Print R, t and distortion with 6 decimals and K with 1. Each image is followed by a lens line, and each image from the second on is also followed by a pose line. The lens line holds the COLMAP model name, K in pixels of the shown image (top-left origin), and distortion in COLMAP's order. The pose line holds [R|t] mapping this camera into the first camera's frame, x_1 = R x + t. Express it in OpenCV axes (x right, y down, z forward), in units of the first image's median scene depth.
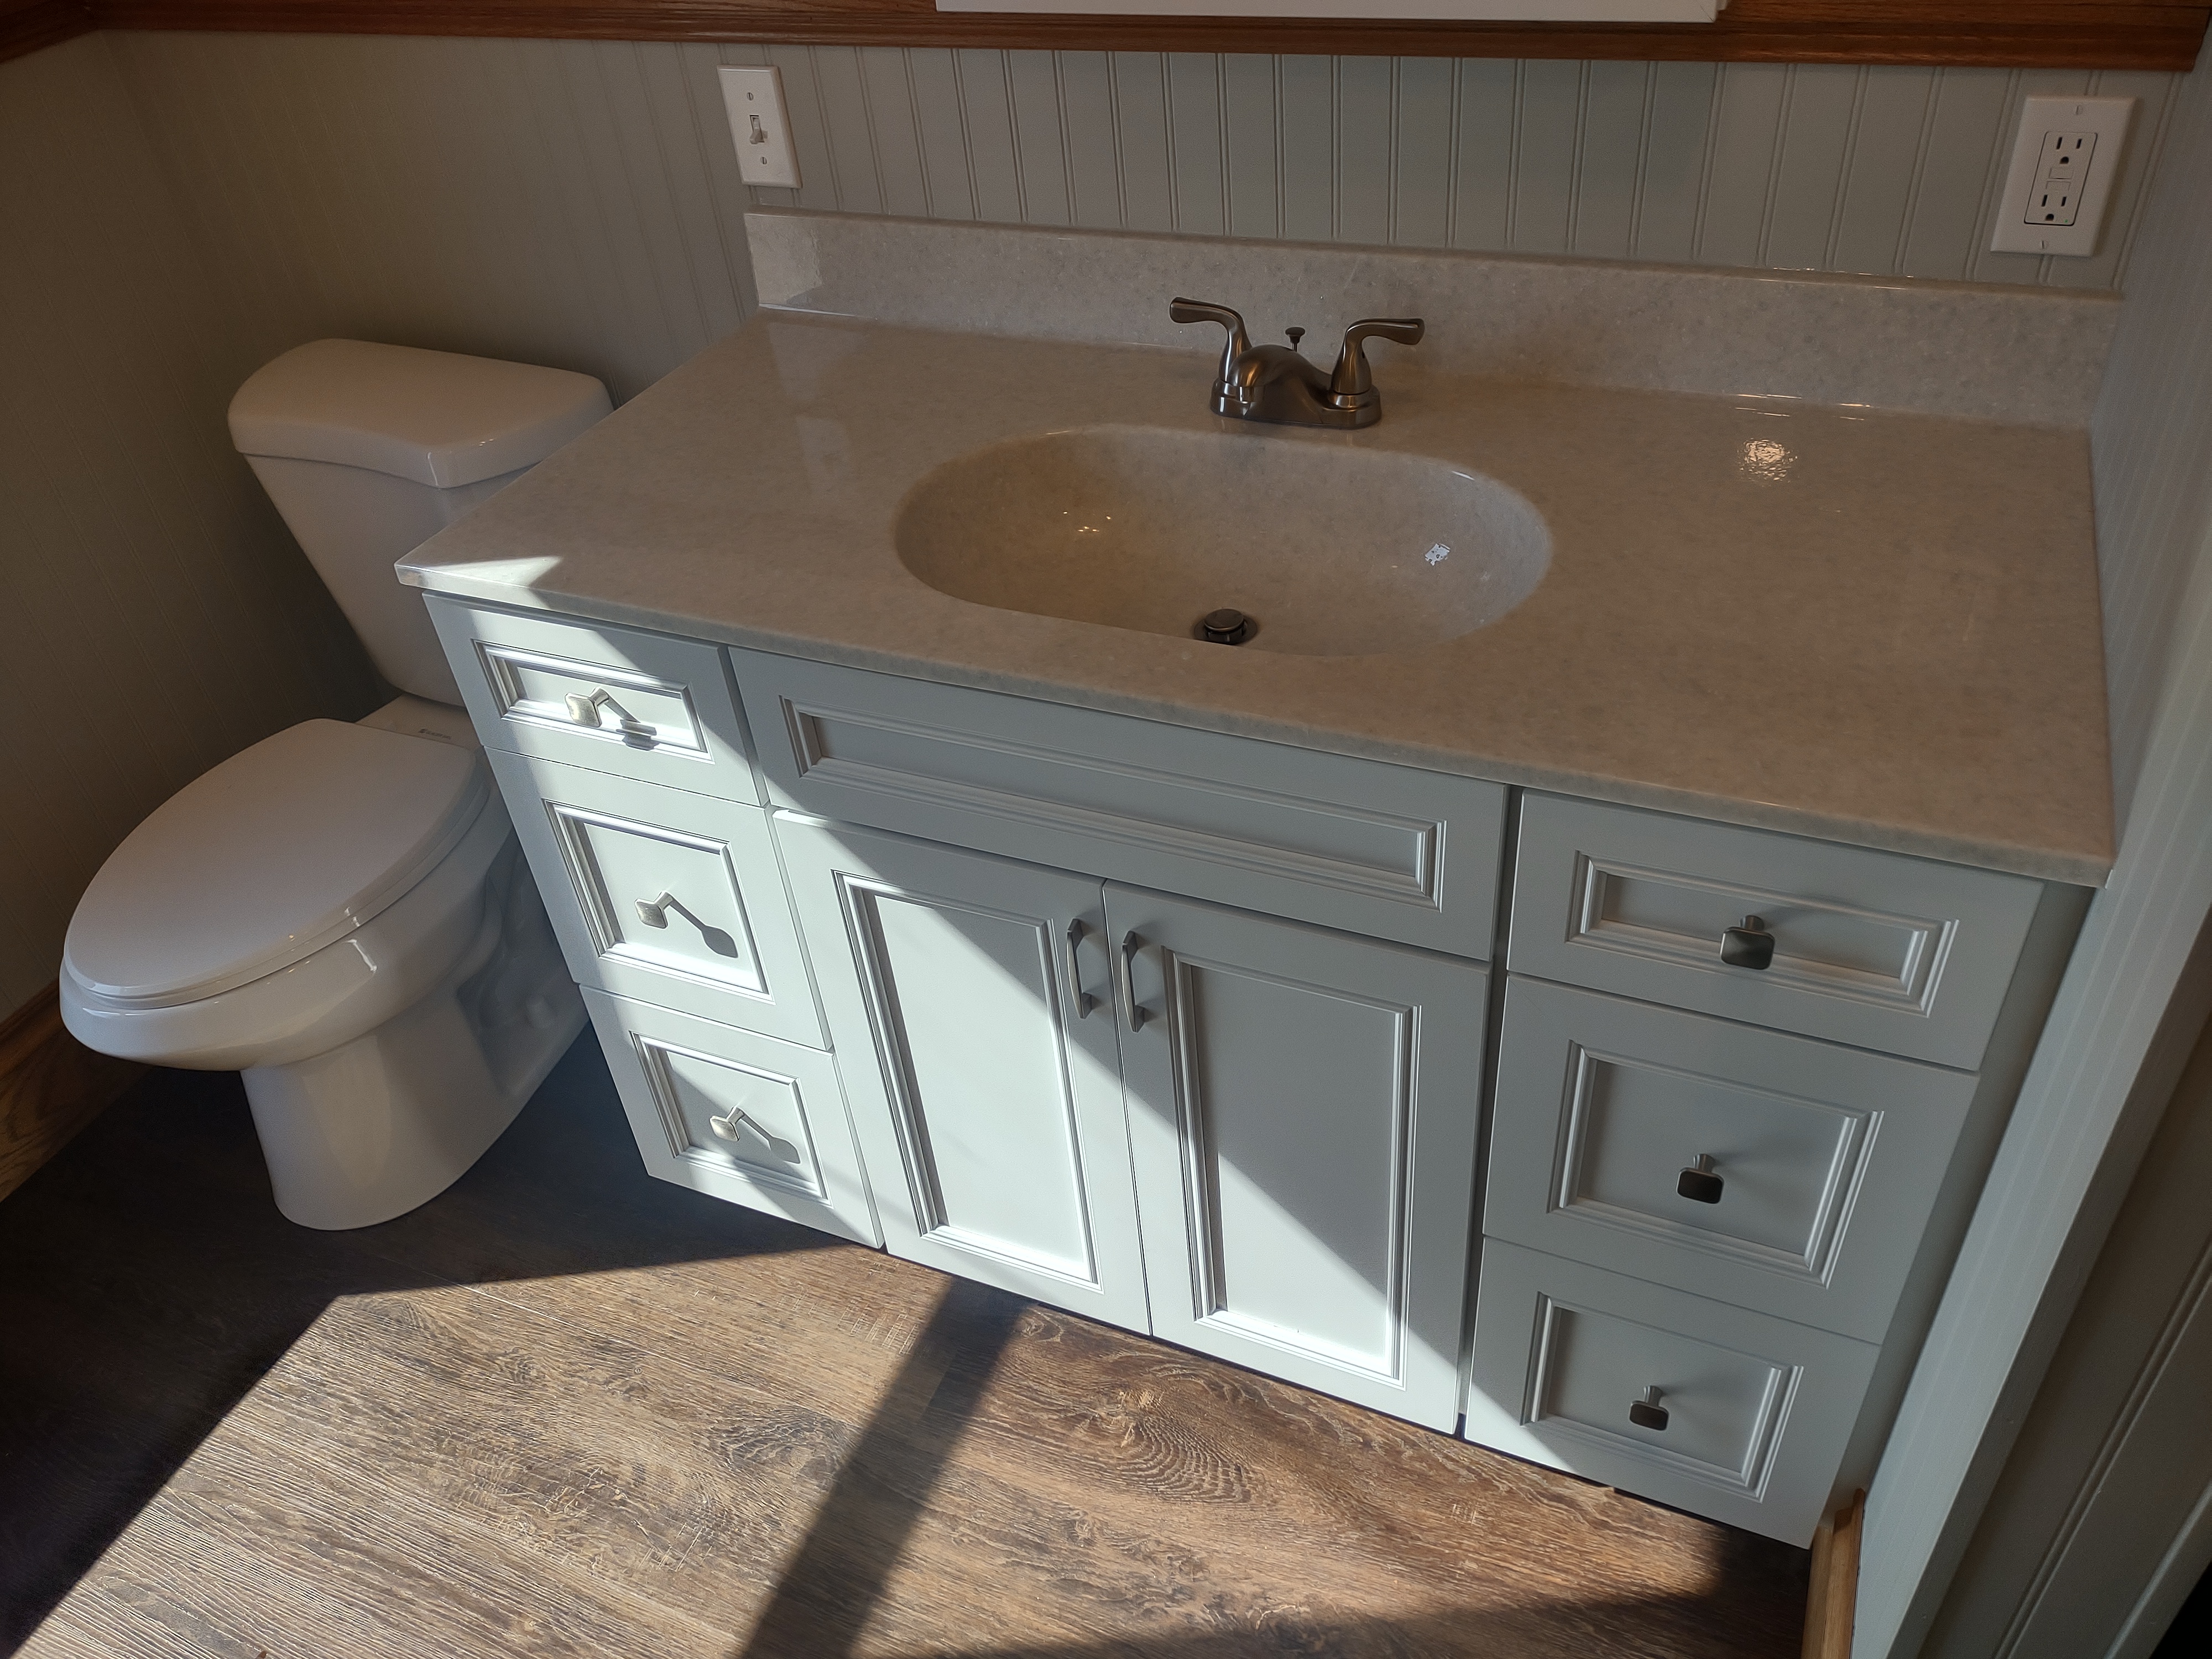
lens RADIAL K [[1662.1, 0, 1106.0], [0, 1662.1, 829.5], [0, 0, 1]] dist [0.069181, -0.090982]
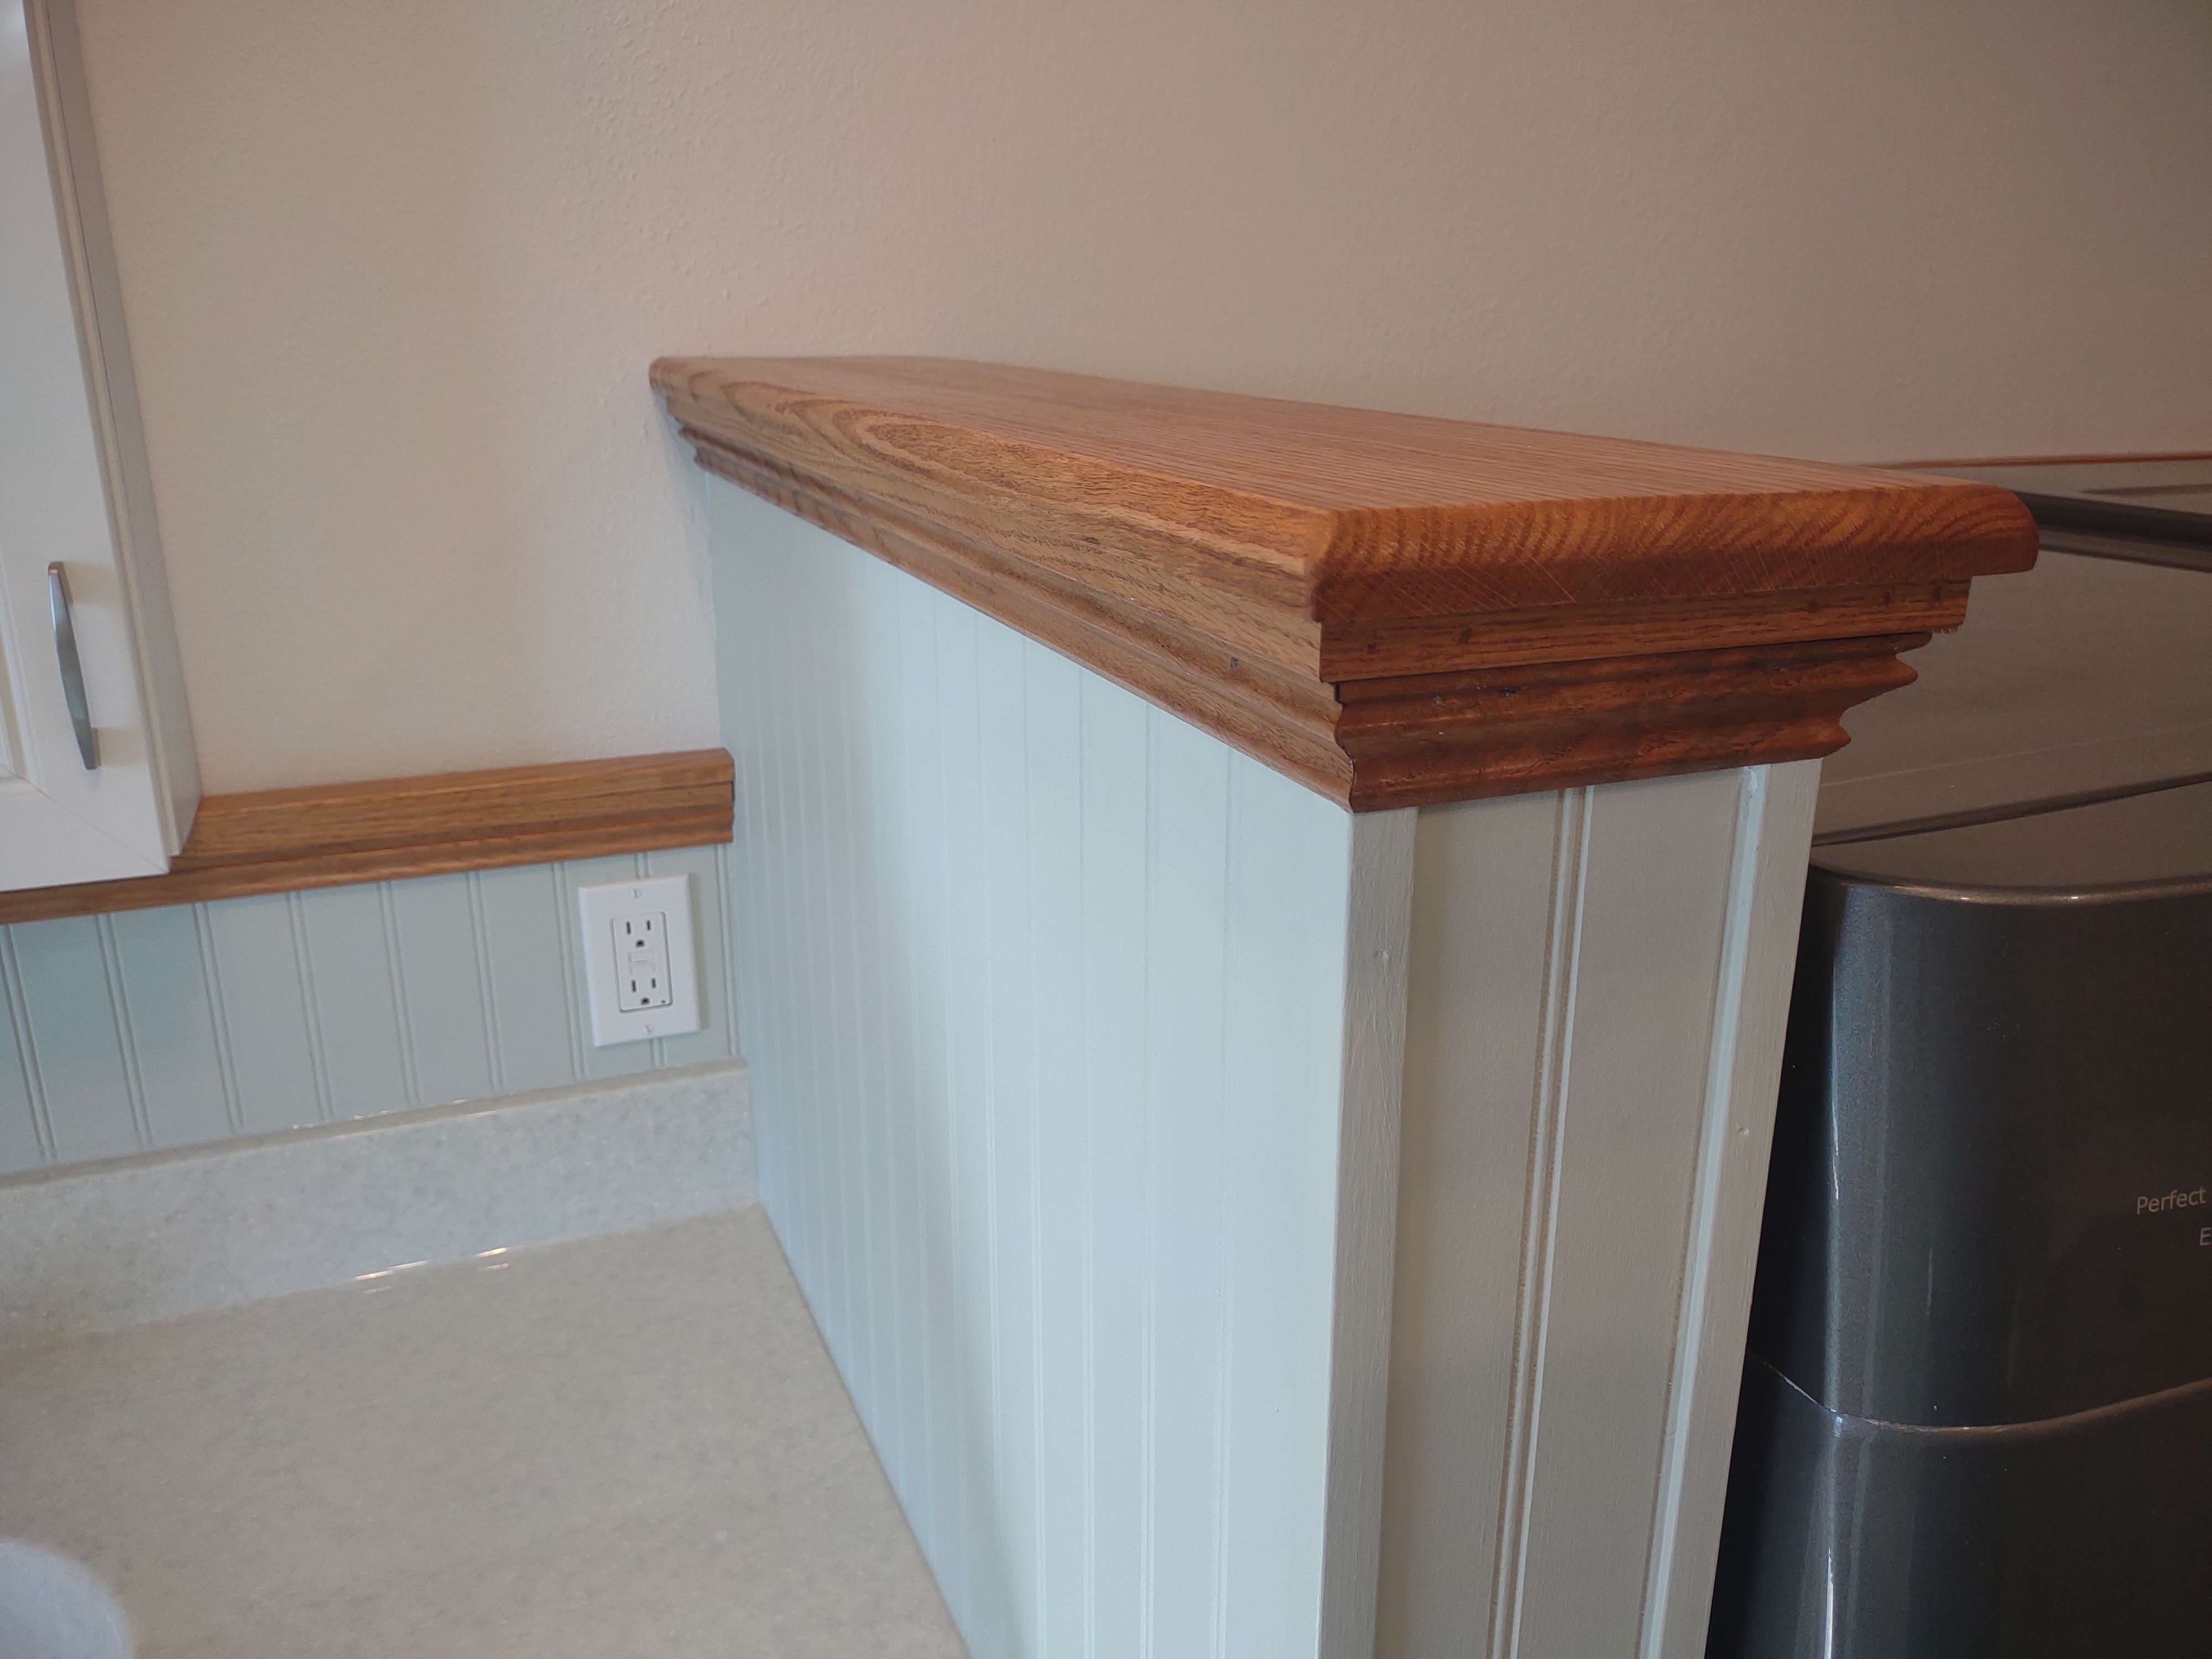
lens RADIAL K [[1662.5, 0, 1106.0], [0, 1662.5, 829.5], [0, 0, 1]] dist [0.164928, -0.218722]
pose [[0.691956, -0.135457, 0.709118, 0.088117], [0.405054, 0.885915, -0.226021, -0.123056], [-0.597602, 0.443627, 0.667882, 0.177363]]
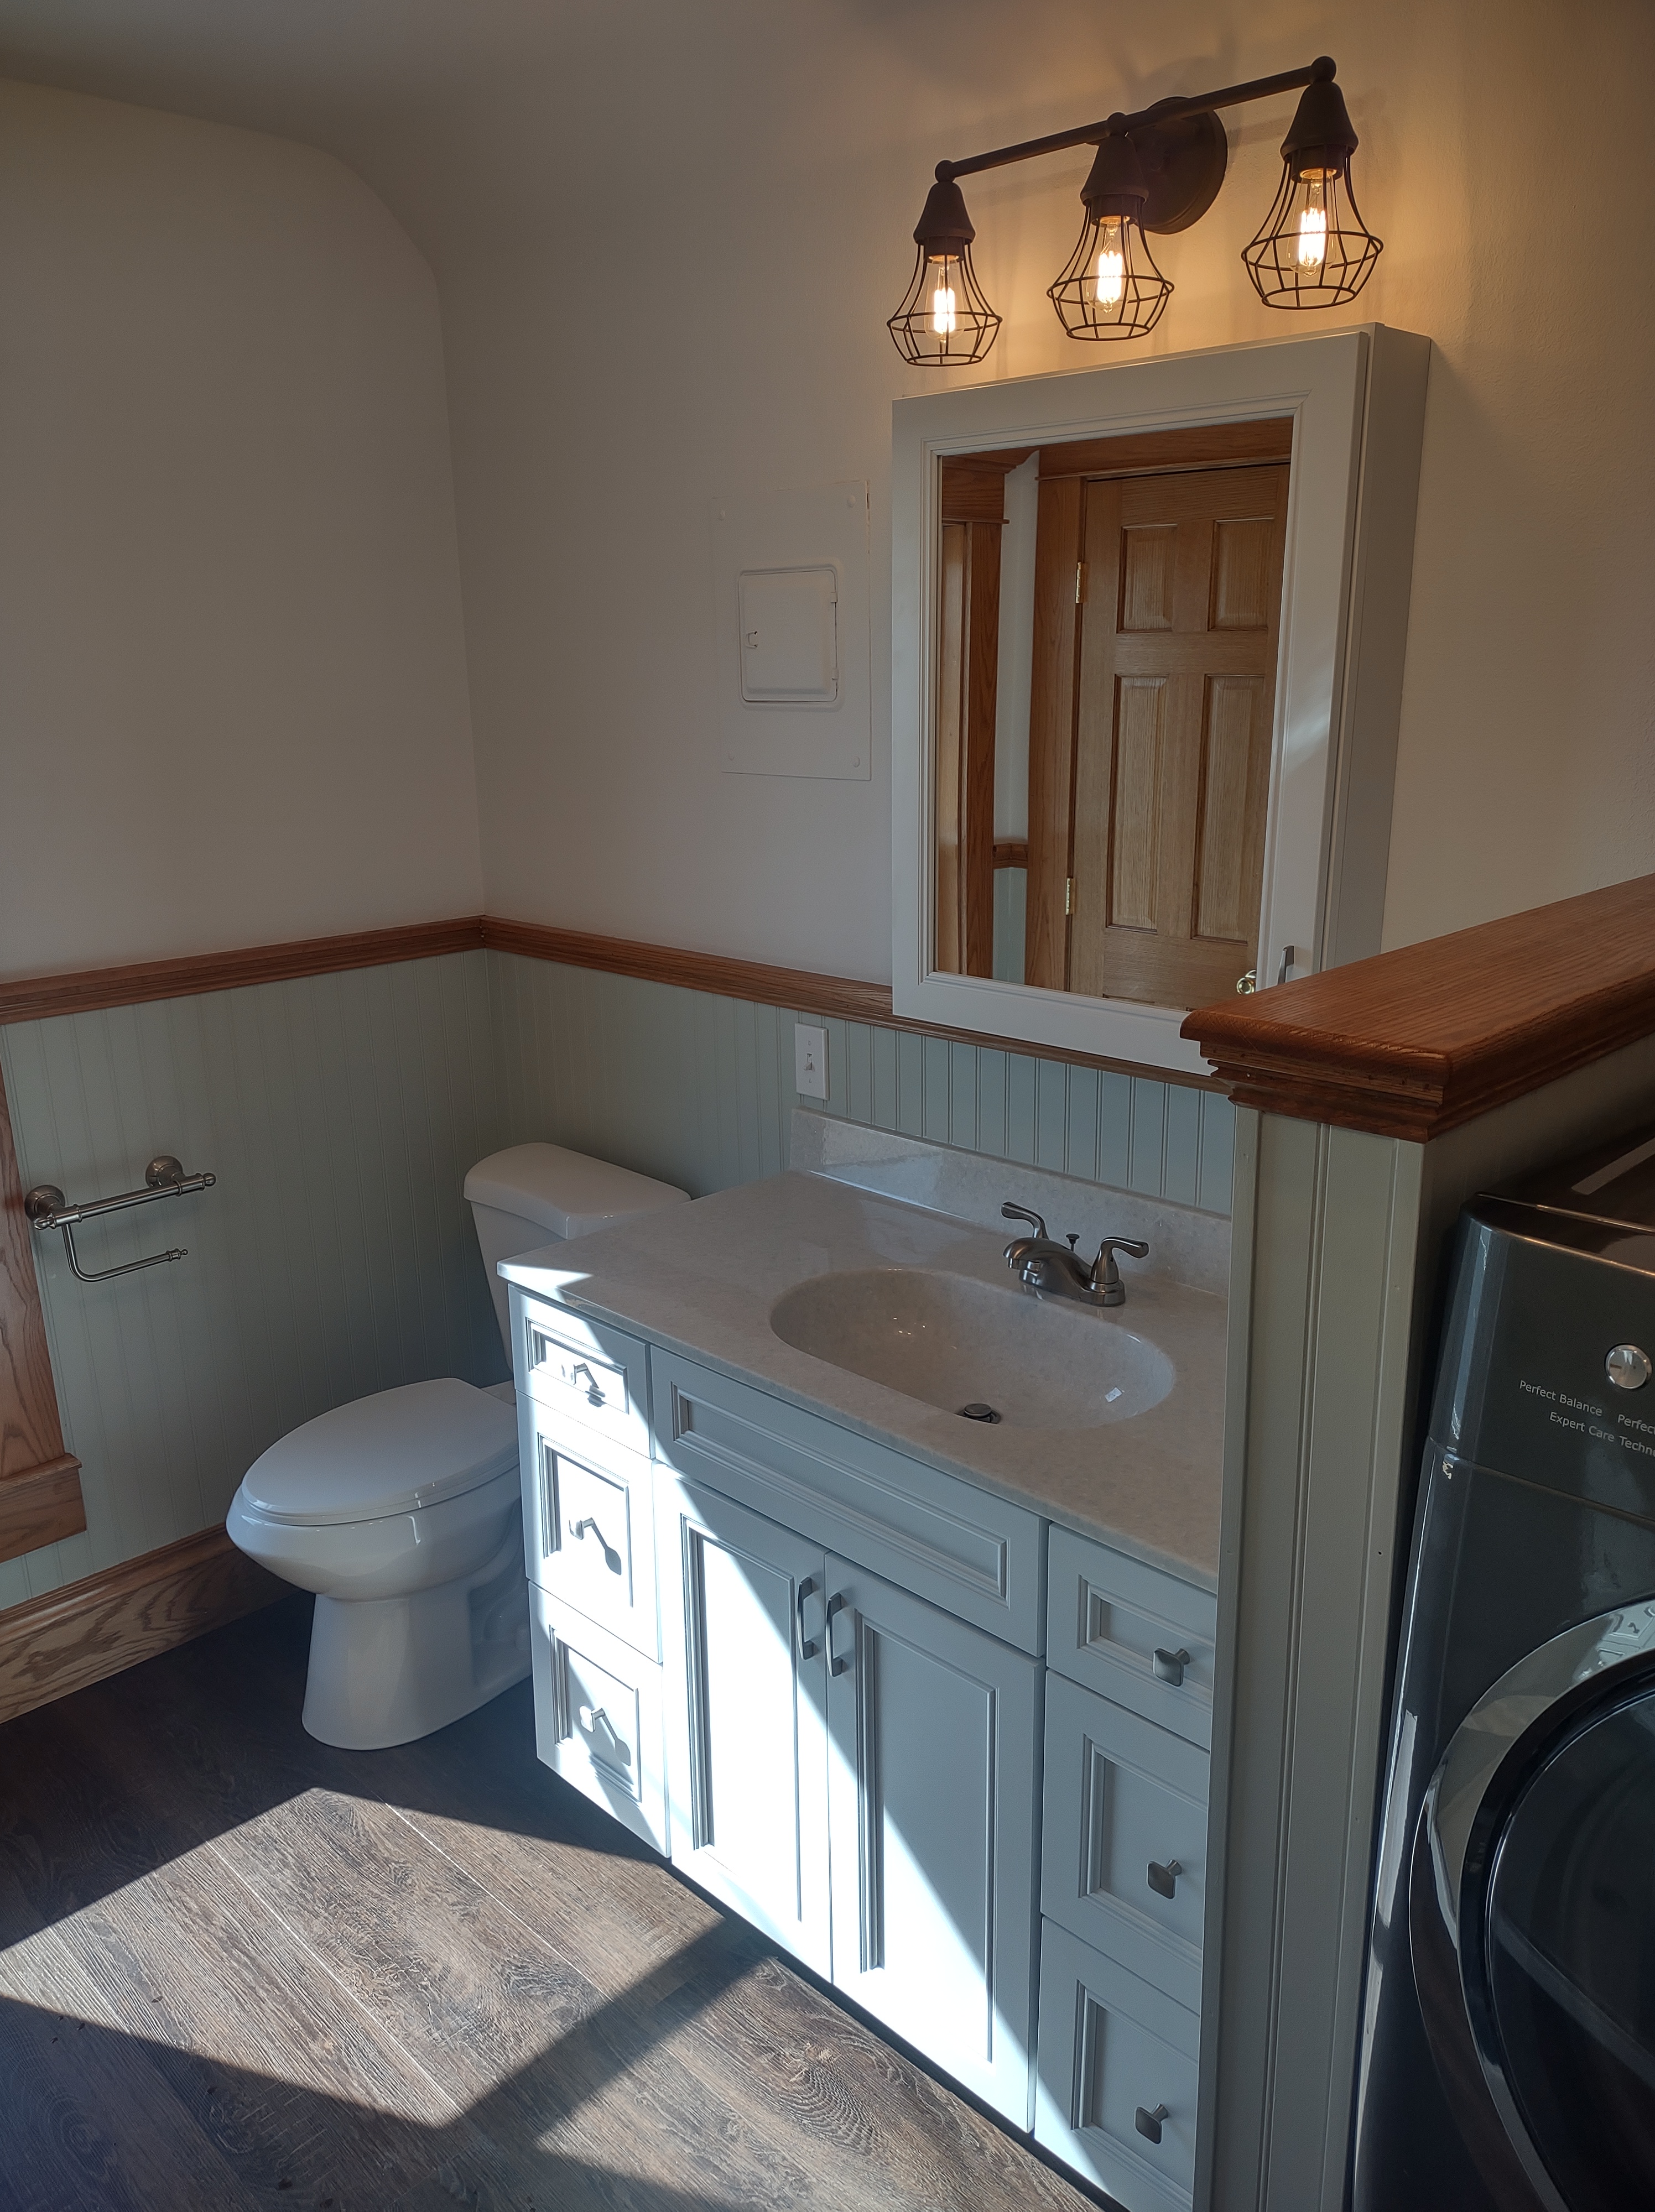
lens RADIAL K [[1662.3, 0, 827.5], [0, 1662.3, 1106.0], [0, 0, 1]] dist [0.069181, -0.090982]
pose [[0.928613, 0.167660, -0.331011, 0.359005], [-0.277899, 0.905378, -0.321033, 0.126792], [0.245866, 0.390103, 0.887338, -0.393169]]
